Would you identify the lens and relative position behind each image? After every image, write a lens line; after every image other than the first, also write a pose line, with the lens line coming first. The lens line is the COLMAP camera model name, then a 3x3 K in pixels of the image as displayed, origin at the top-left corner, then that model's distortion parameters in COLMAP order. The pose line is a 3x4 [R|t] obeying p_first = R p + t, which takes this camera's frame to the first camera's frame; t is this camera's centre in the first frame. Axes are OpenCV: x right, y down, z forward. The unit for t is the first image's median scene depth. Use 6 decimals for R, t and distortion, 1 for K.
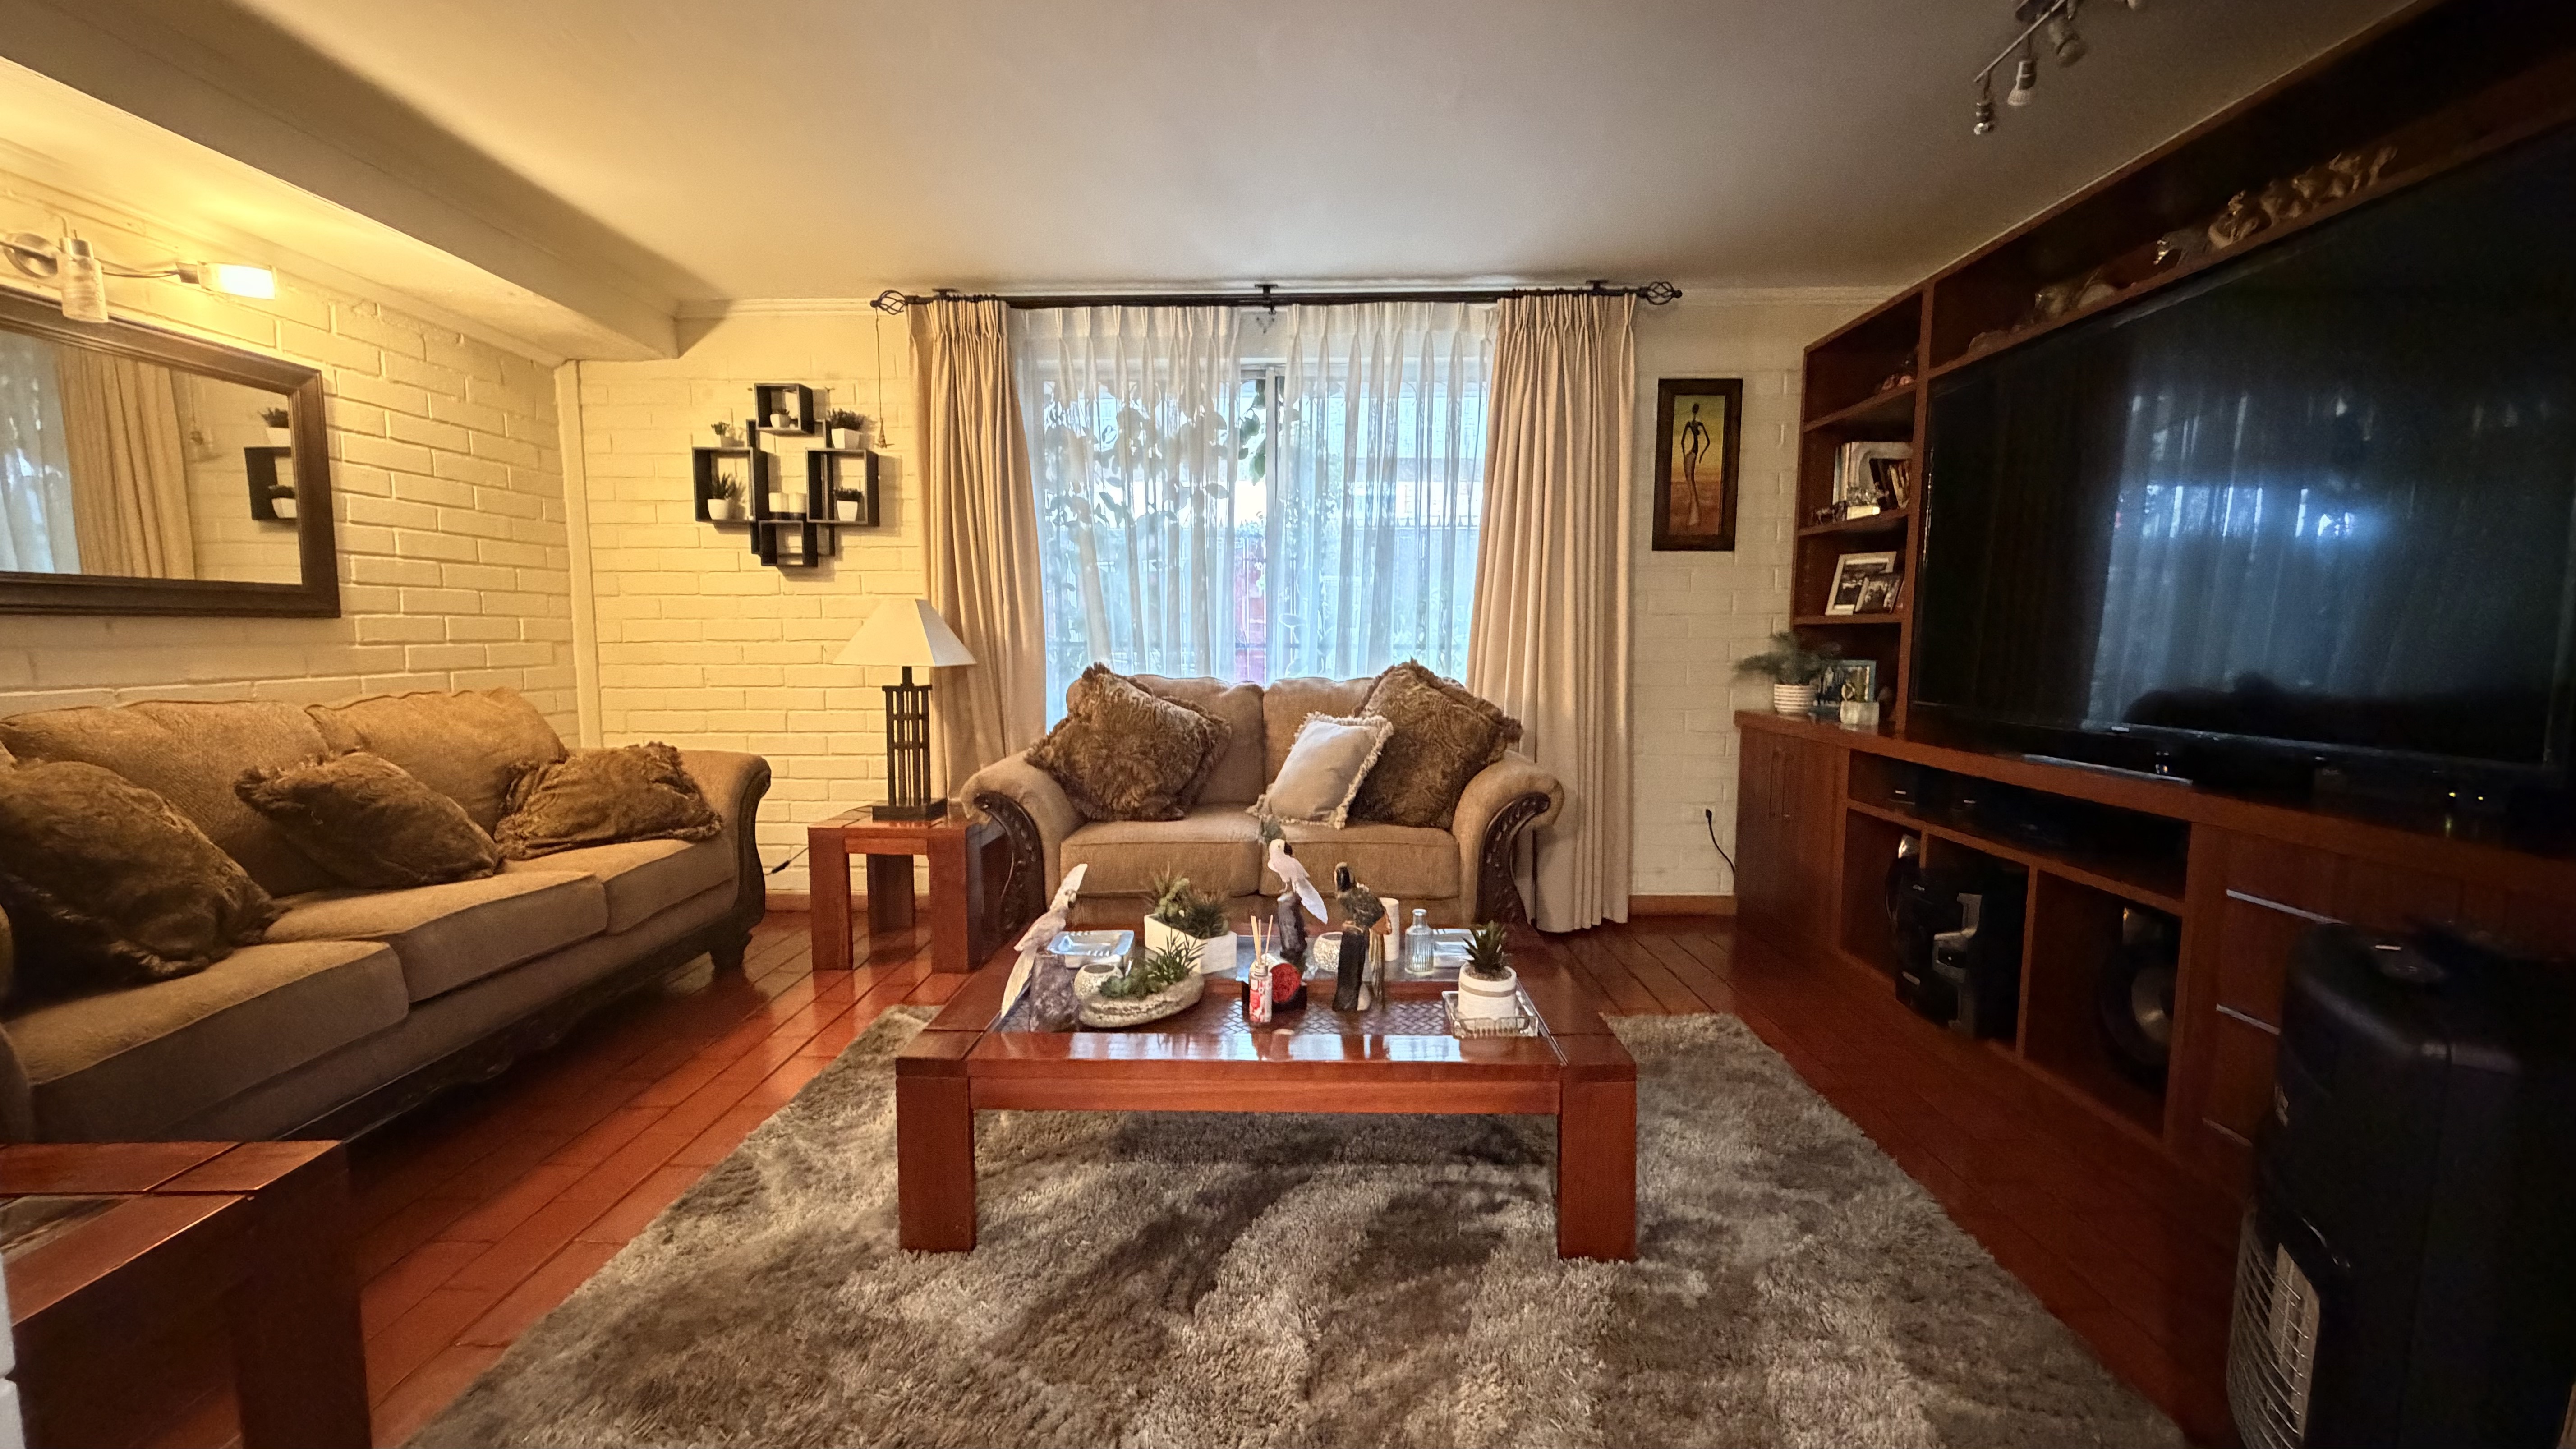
lens RADIAL K [[1024.2, 0, 1293.9], [0, 1024.2, 736.0], [0, 0, 1]] dist [-0.000643, 0.000105]
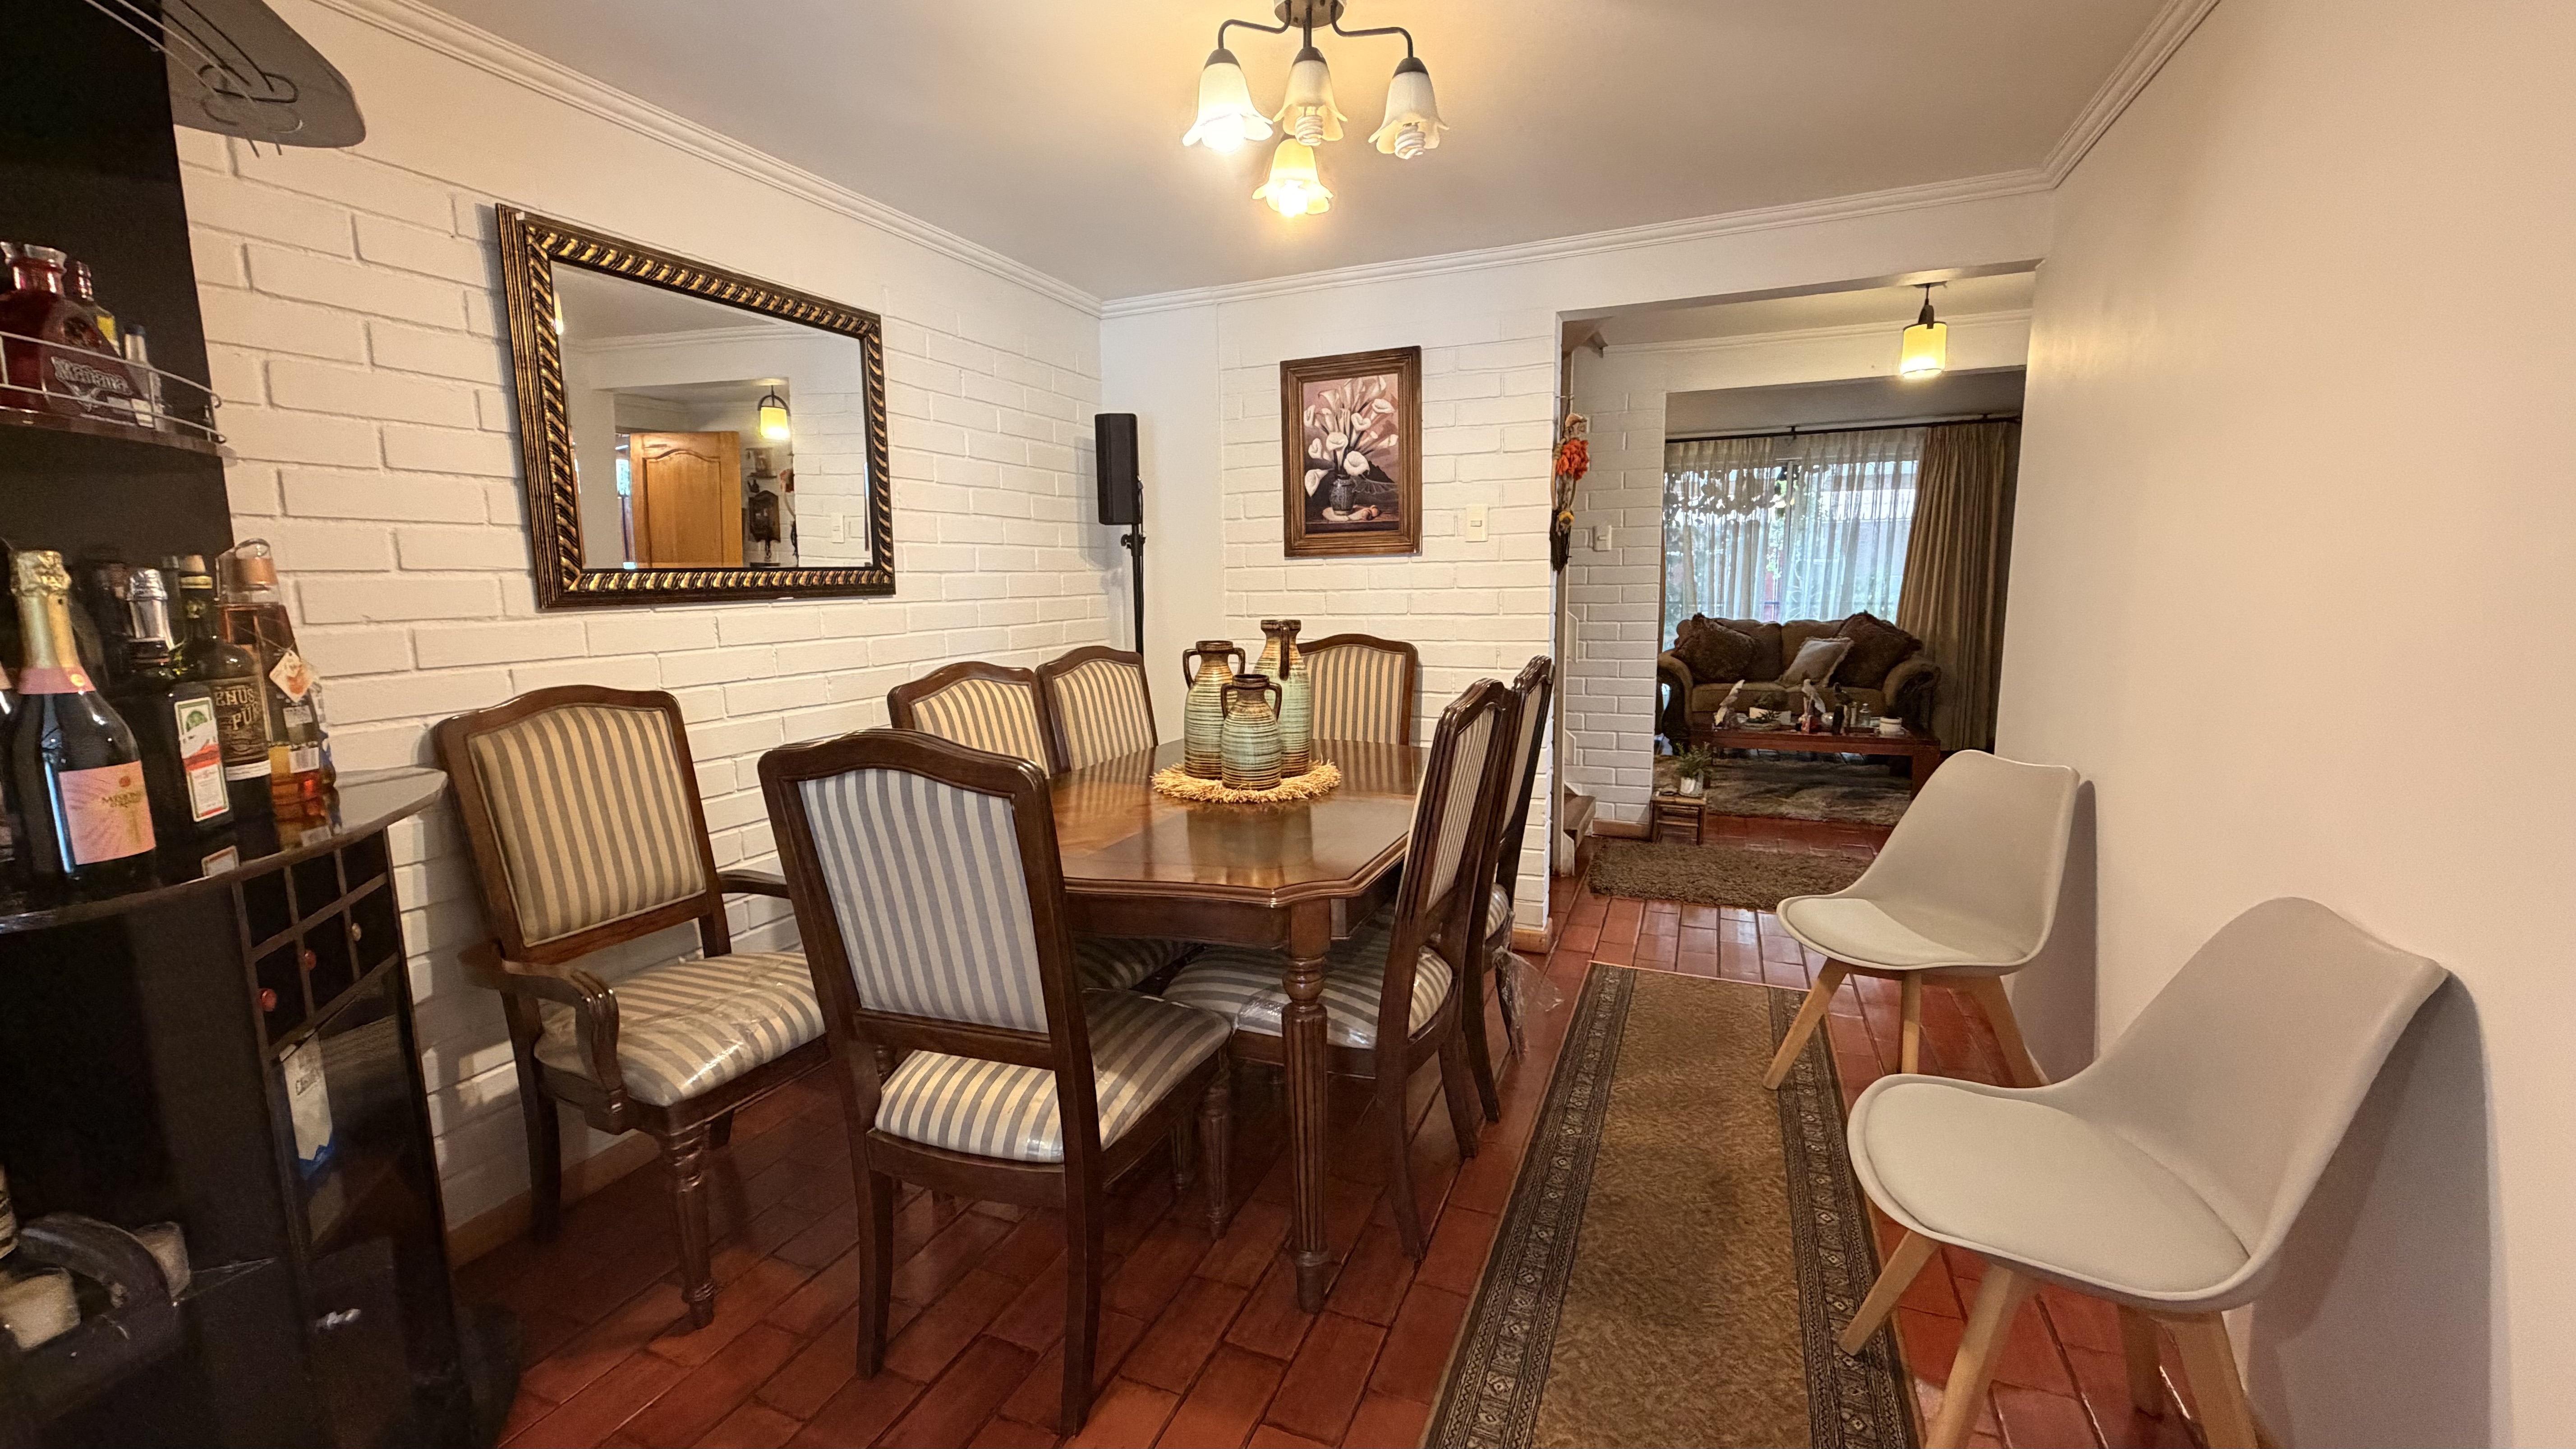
lens RADIAL K [[1024.2, 0, 1280.8], [0, 1024.2, 733.6], [0, 0, 1]] dist [-0.000643, 0.000105]
pose [[0.926376, 0.041313, -0.374326, -0.187263], [-0.021441, 0.998138, 0.057099, 0.078191], [0.375988, -0.044869, 0.925537, -1.320934]]
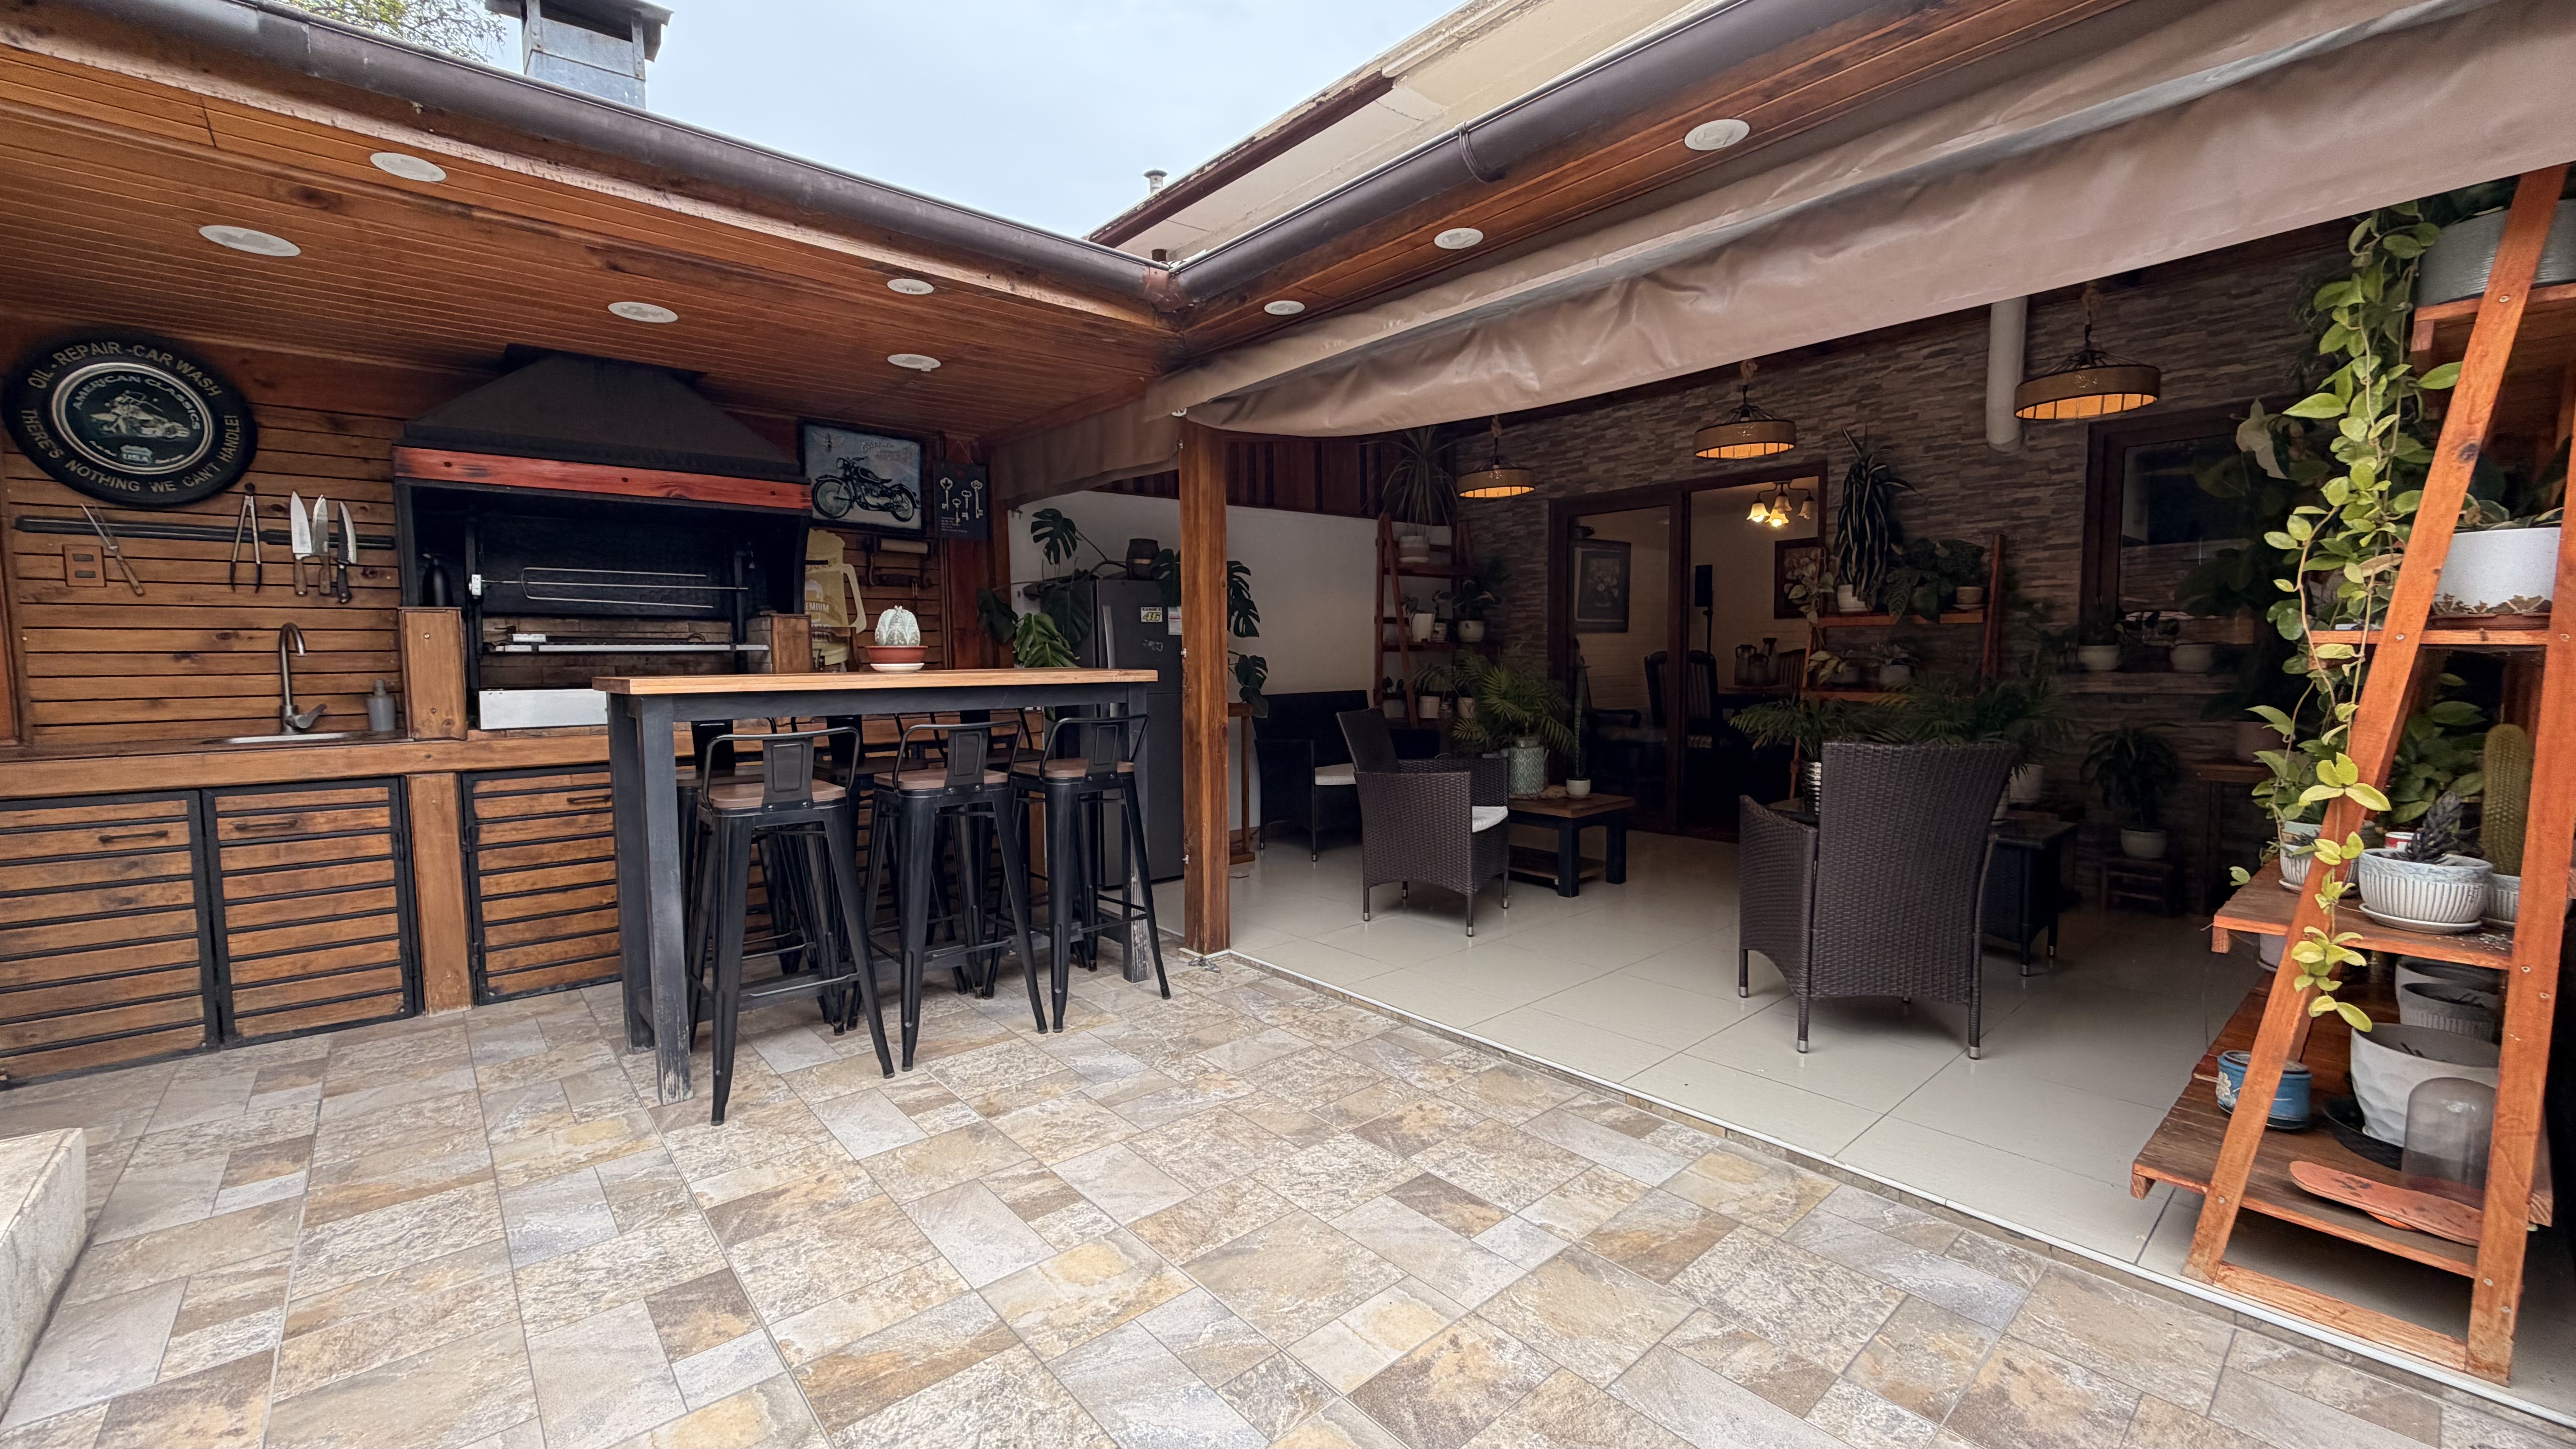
lens RADIAL K [[1024.2, 0, 1278.1], [0, 1024.2, 727.6], [0, 0, 1]] dist [-0.000643, 0.000105]
pose [[0.663223, 0.044184, -0.747117, 1.501564], [-0.060298, 0.998165, 0.005504, 0.584996], [0.745989, 0.041399, 0.664670, -5.234755]]
